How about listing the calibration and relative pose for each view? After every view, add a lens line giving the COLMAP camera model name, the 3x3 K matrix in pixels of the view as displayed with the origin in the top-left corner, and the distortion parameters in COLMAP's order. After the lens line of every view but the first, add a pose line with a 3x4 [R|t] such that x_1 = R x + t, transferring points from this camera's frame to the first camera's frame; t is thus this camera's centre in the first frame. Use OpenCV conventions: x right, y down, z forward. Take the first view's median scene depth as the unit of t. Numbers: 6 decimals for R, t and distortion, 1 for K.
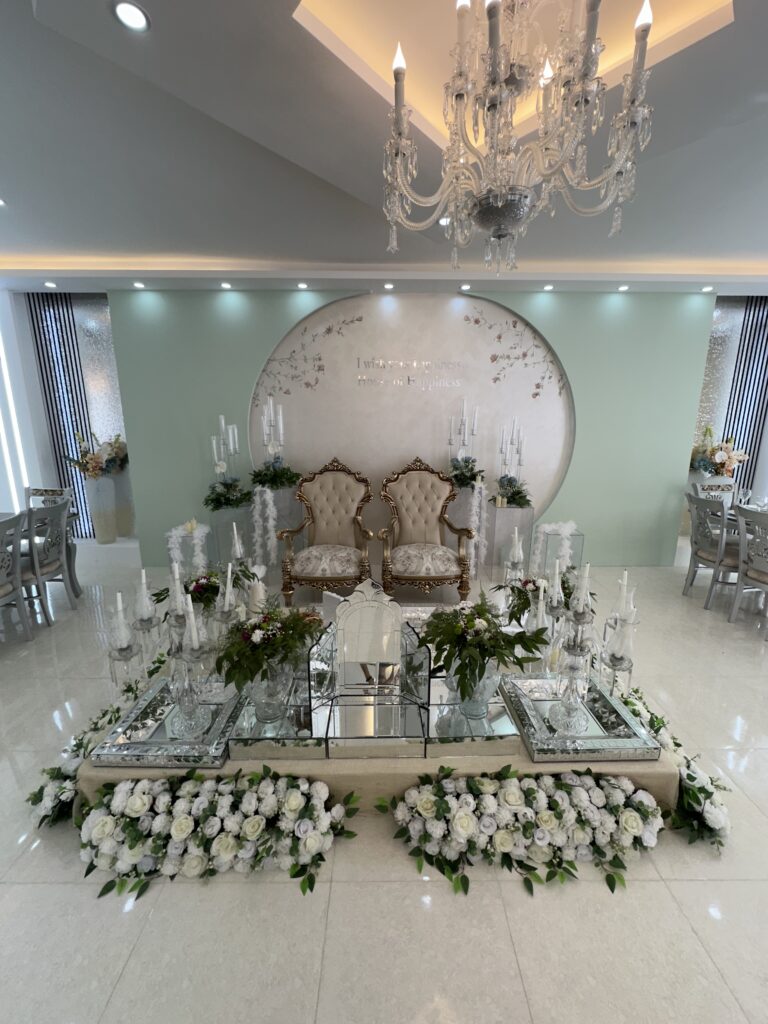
lens RADIAL K [[406.1, 0, 384.8], [0, 406.1, 511.9], [0, 0, 1]] dist [-0.003920, 0.001190]
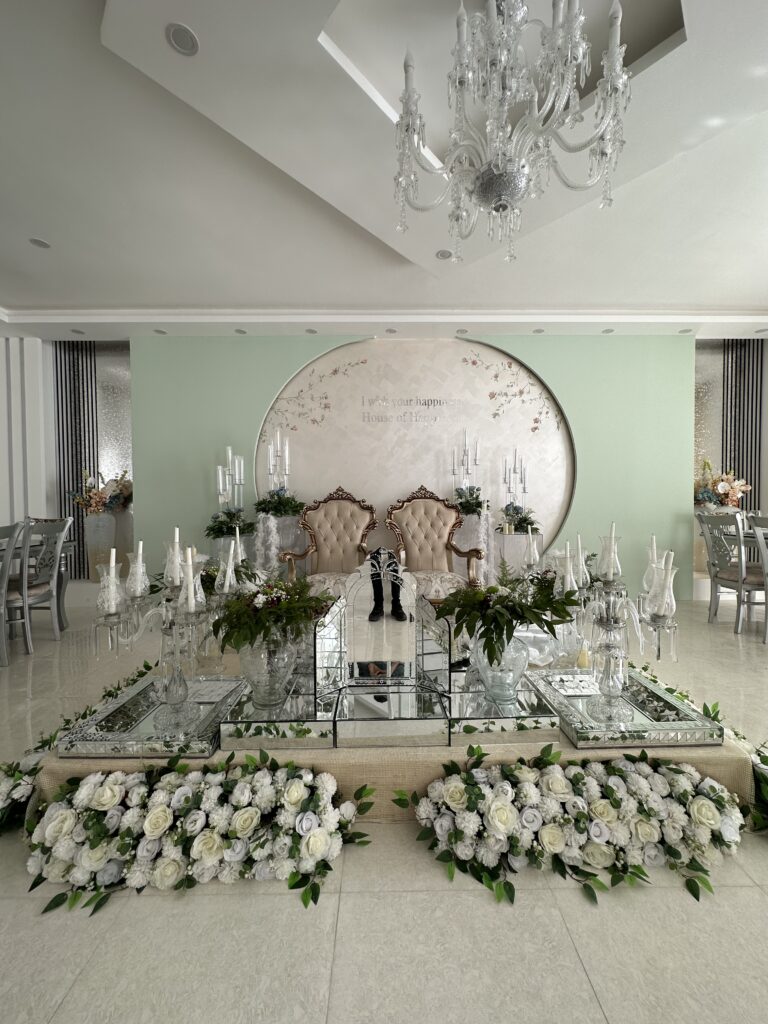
lens RADIAL K [[406.1, 0, 384.8], [0, 406.1, 511.9], [0, 0, 1]] dist [-0.003920, 0.001190]
pose [[0.999955, -0.009160, 0.002327, -0.016212], [0.009435, 0.981572, -0.190859, 0.134893], [-0.000535, 0.190873, 0.981615, 0.032498]]
